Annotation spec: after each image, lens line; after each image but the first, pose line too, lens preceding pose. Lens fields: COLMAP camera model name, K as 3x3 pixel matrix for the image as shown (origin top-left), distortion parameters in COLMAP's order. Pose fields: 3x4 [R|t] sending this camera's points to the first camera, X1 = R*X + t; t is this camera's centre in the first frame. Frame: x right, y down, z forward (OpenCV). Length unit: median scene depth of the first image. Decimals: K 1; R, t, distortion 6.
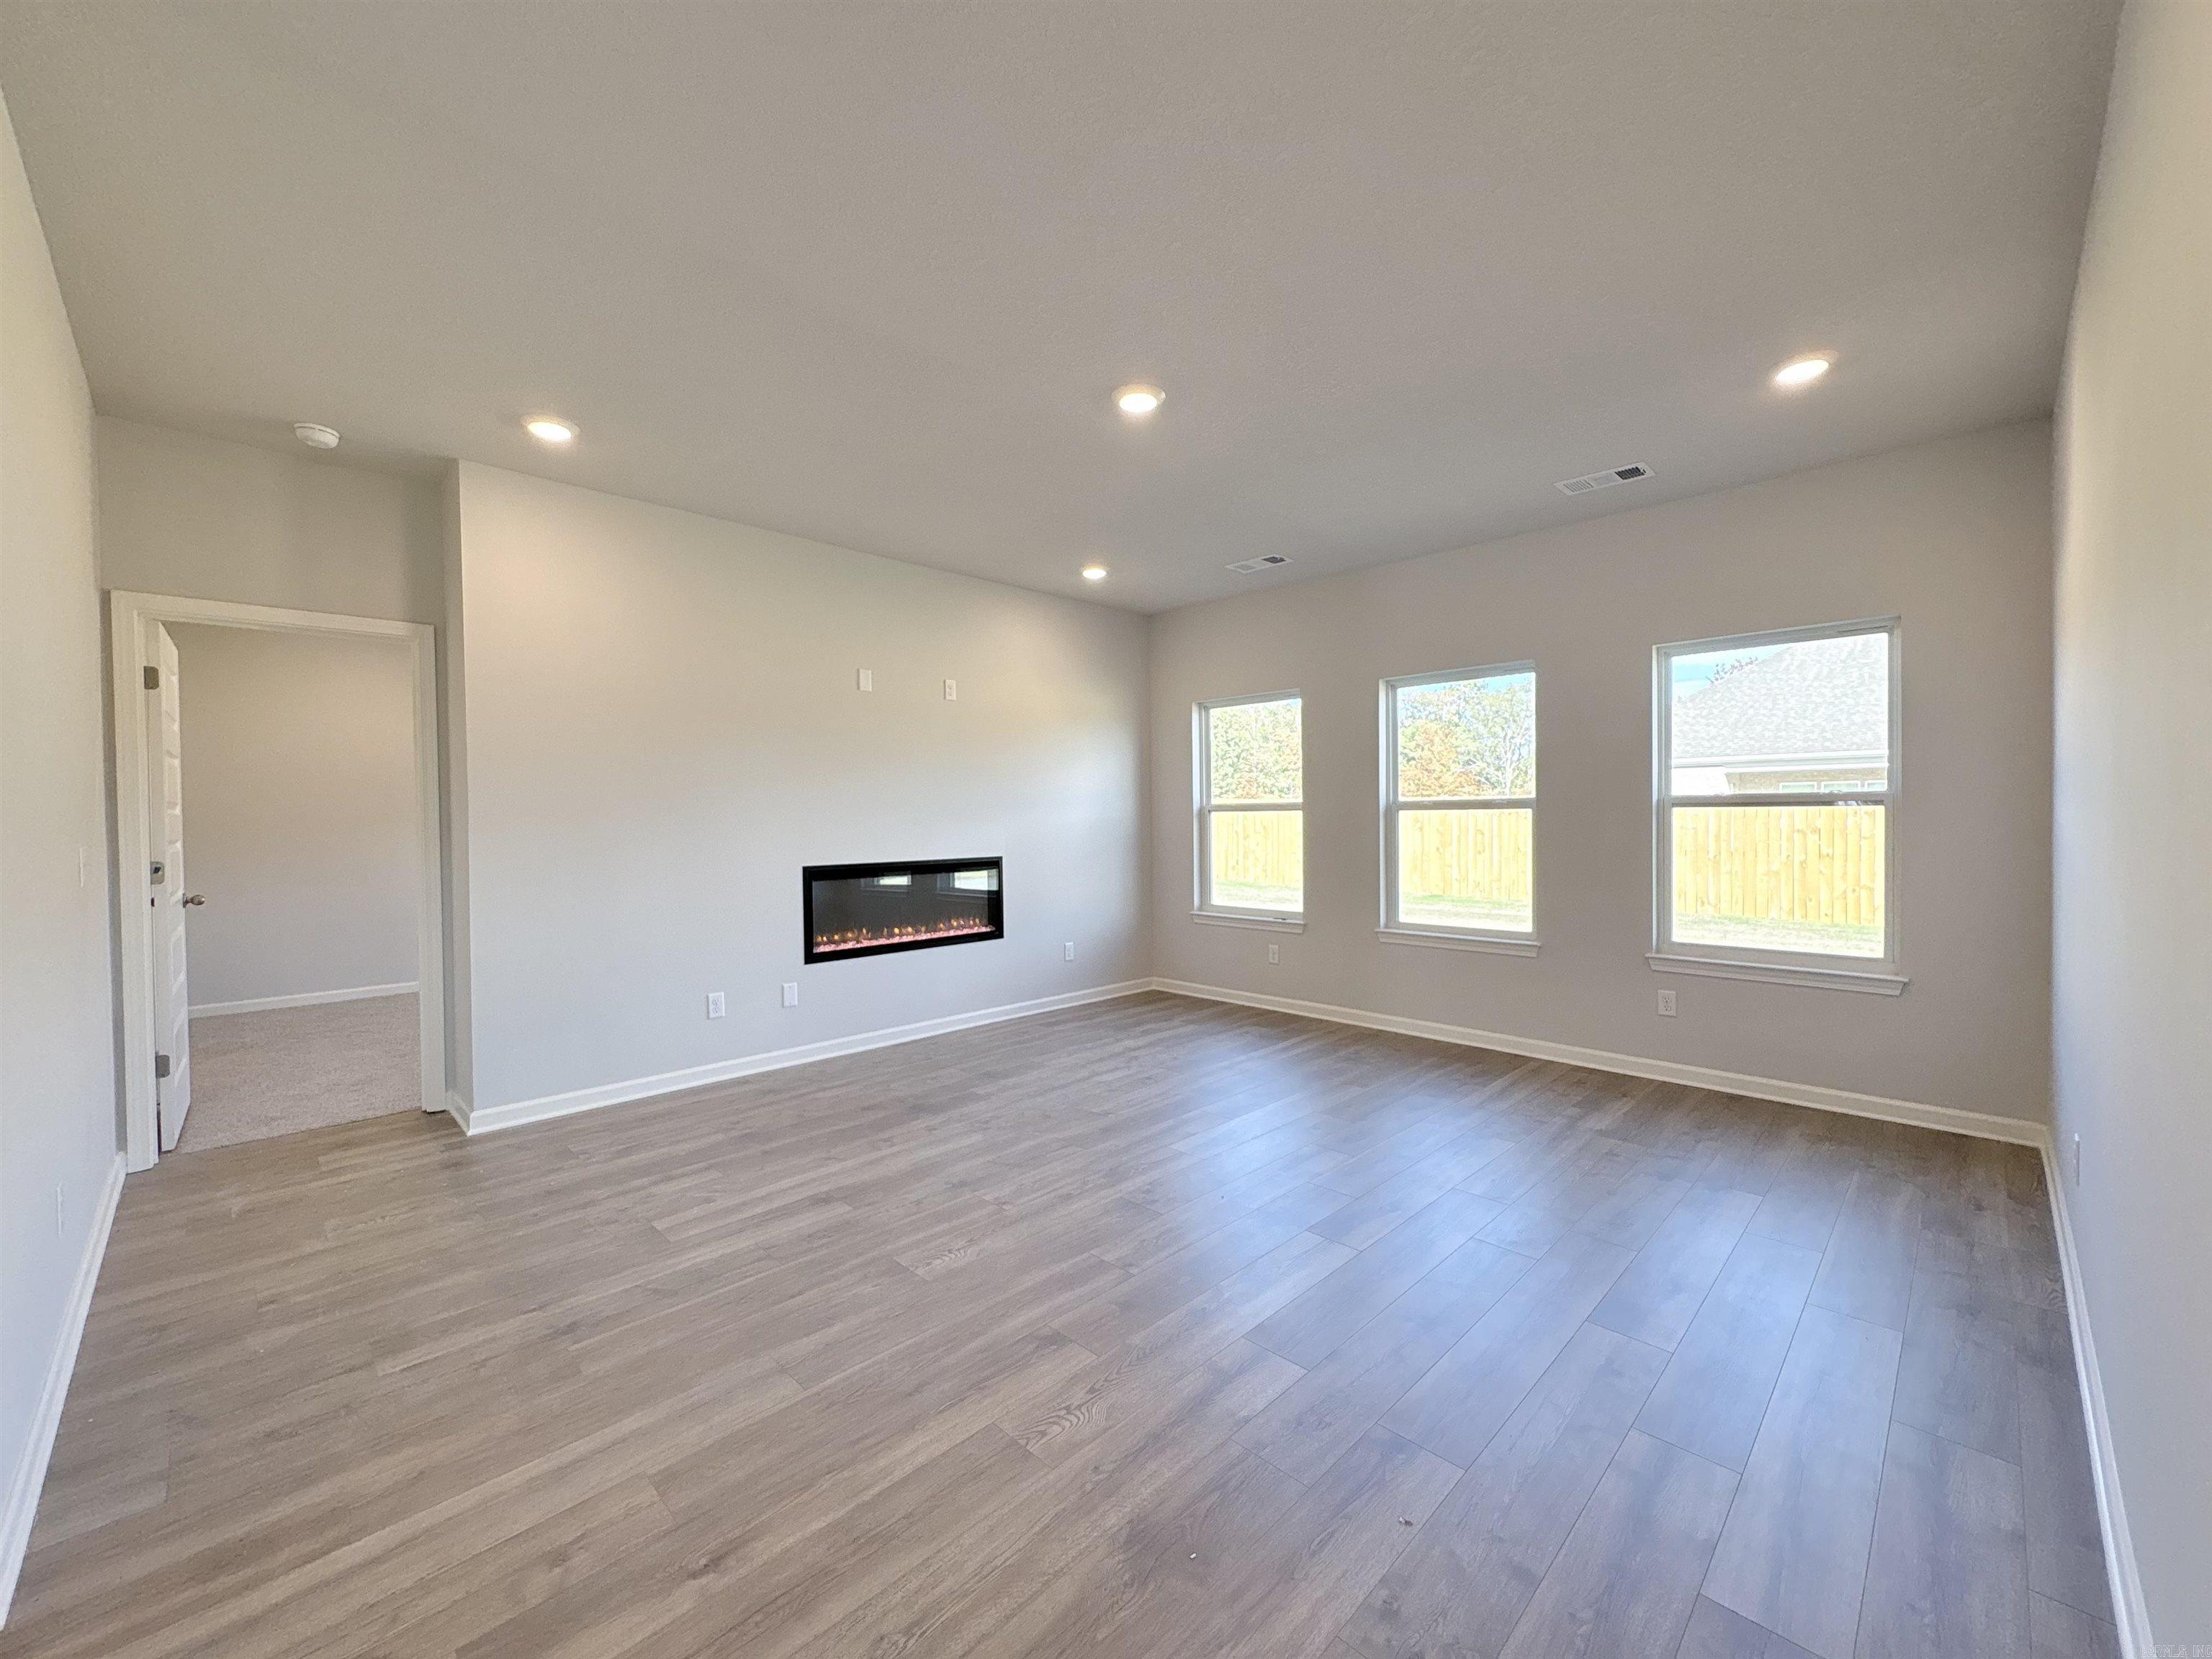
lens RADIAL K [[882.8, 0, 1106.0], [0, 882.8, 829.5], [0, 0, 1]] dist [0.000257, 0.000223]
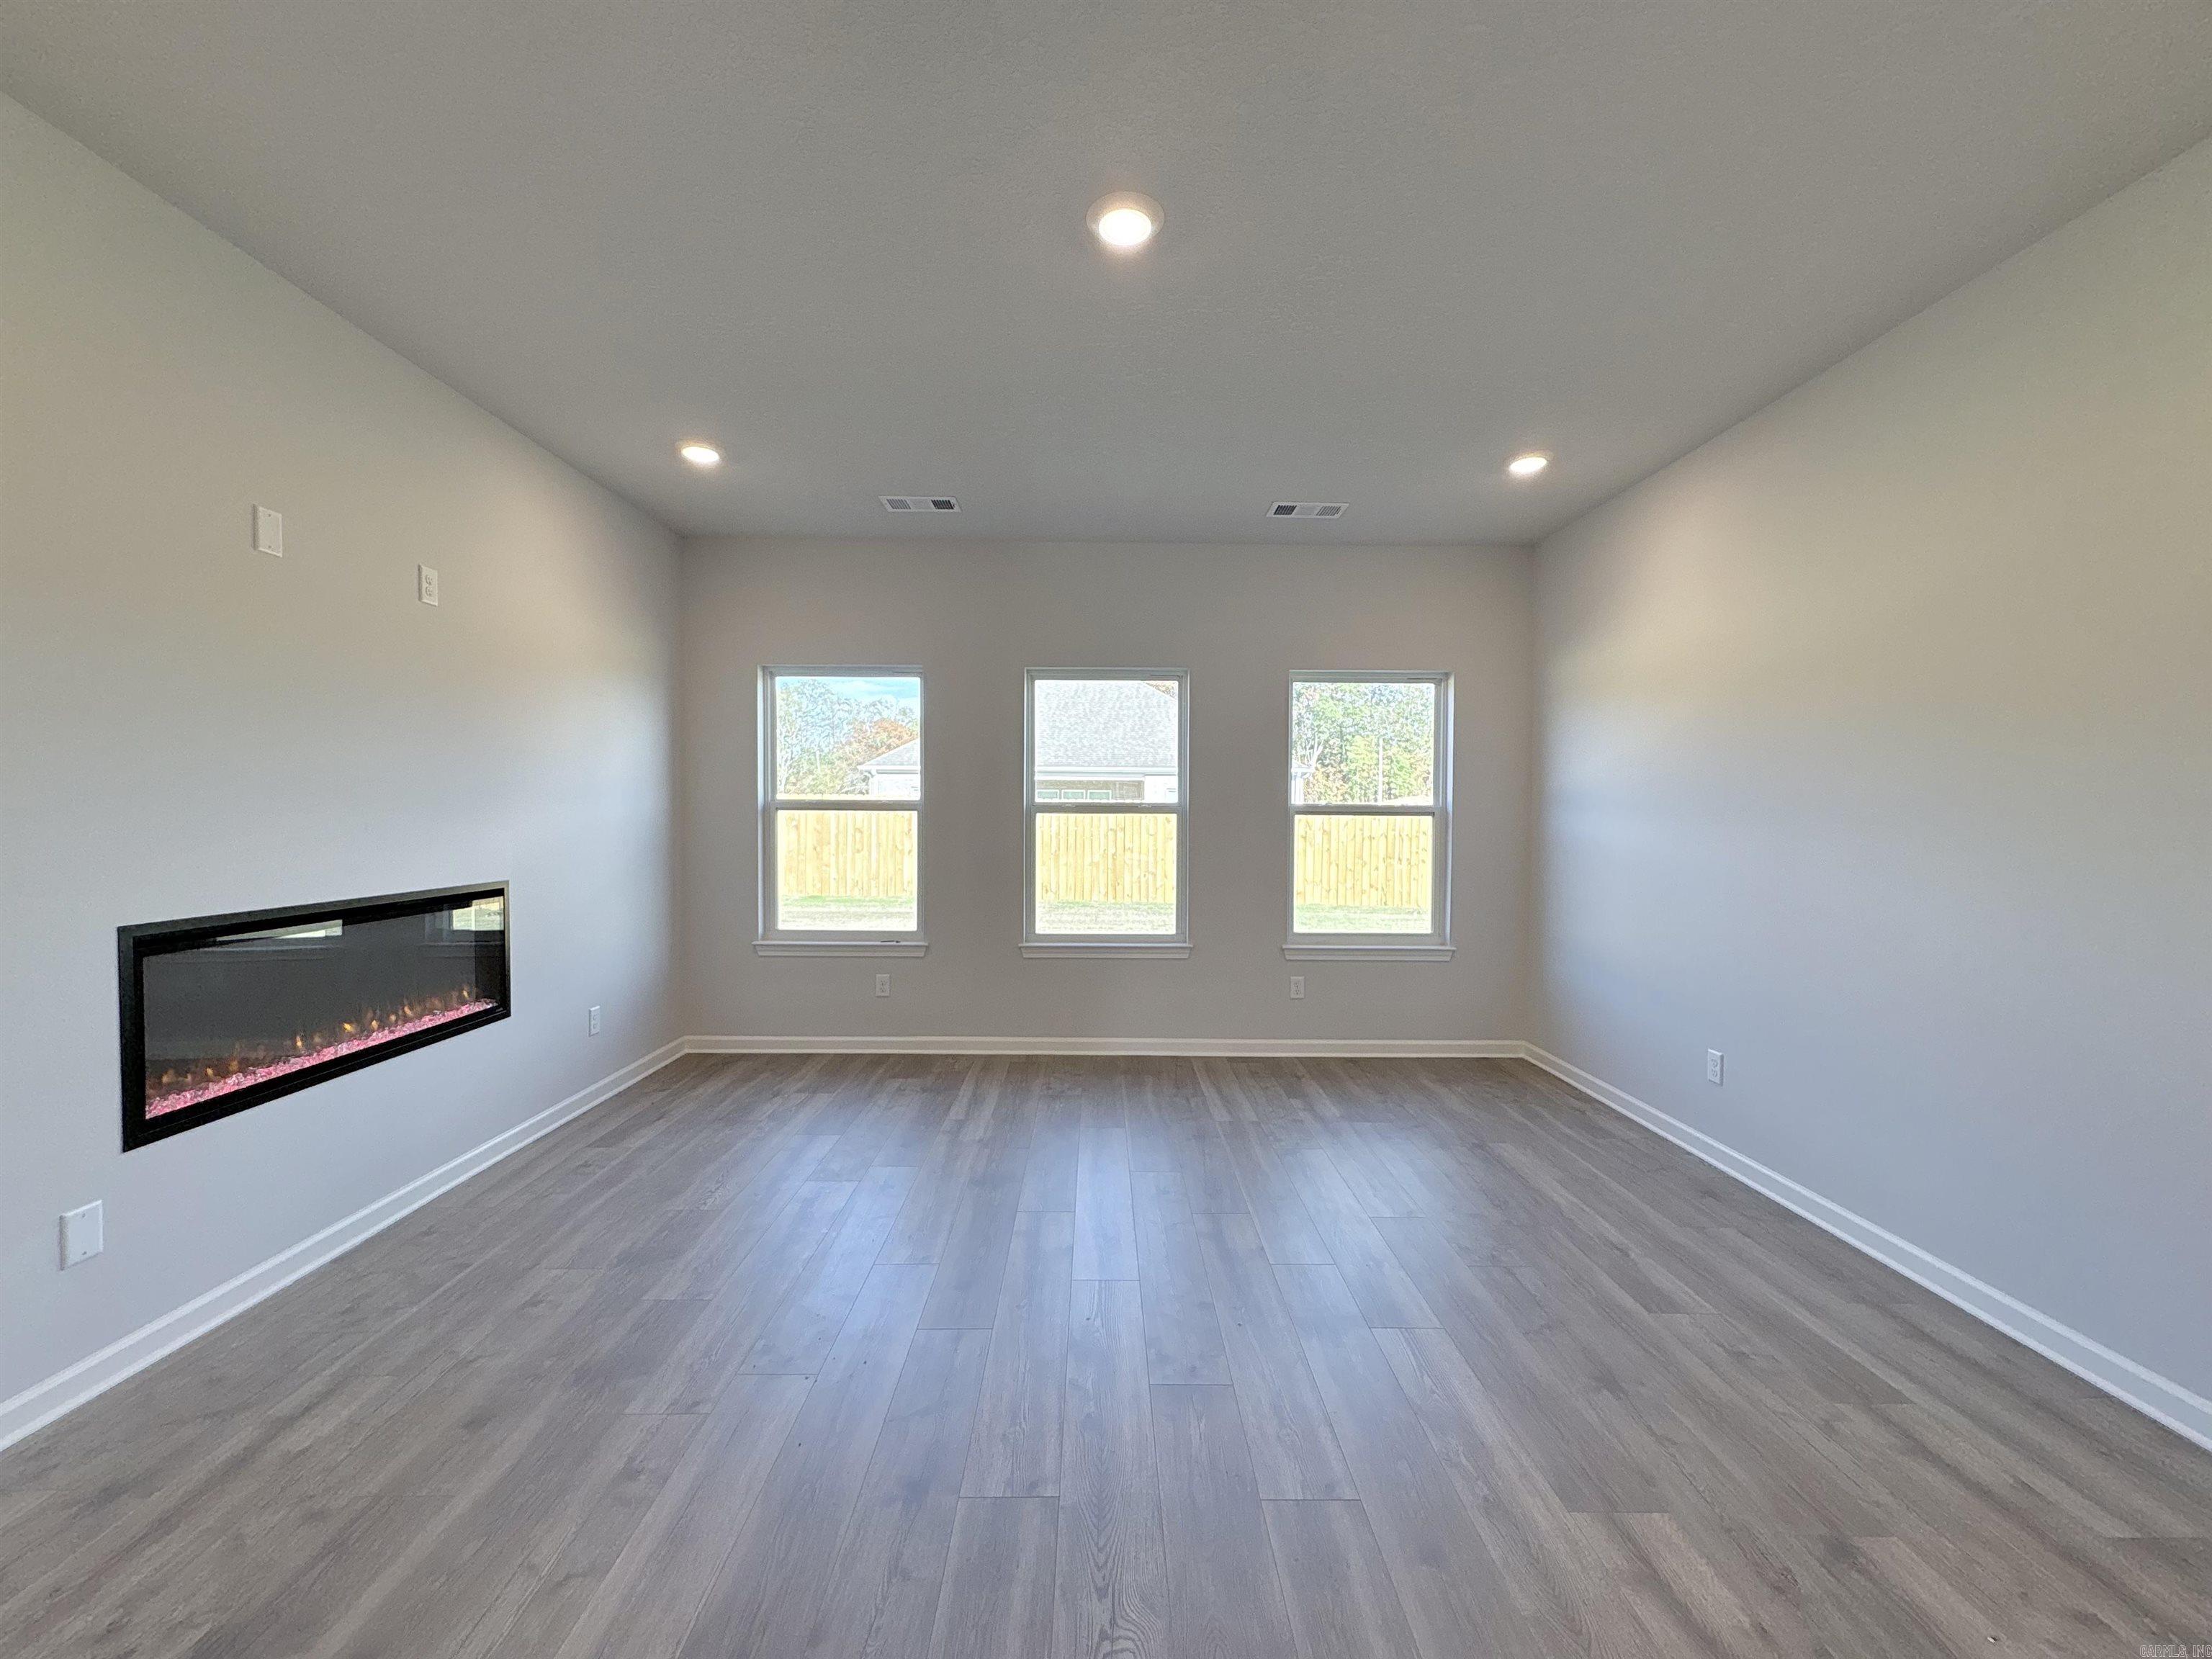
lens RADIAL K [[882.8, 0, 1106.0], [0, 882.8, 829.5], [0, 0, 1]] dist [0.000257, 0.000223]
pose [[0.702343, -0.001683, 0.711837, -0.300563], [-0.001313, 0.999992, 0.003660, -0.008191], [-0.711838, -0.003506, 0.702335, 0.337054]]
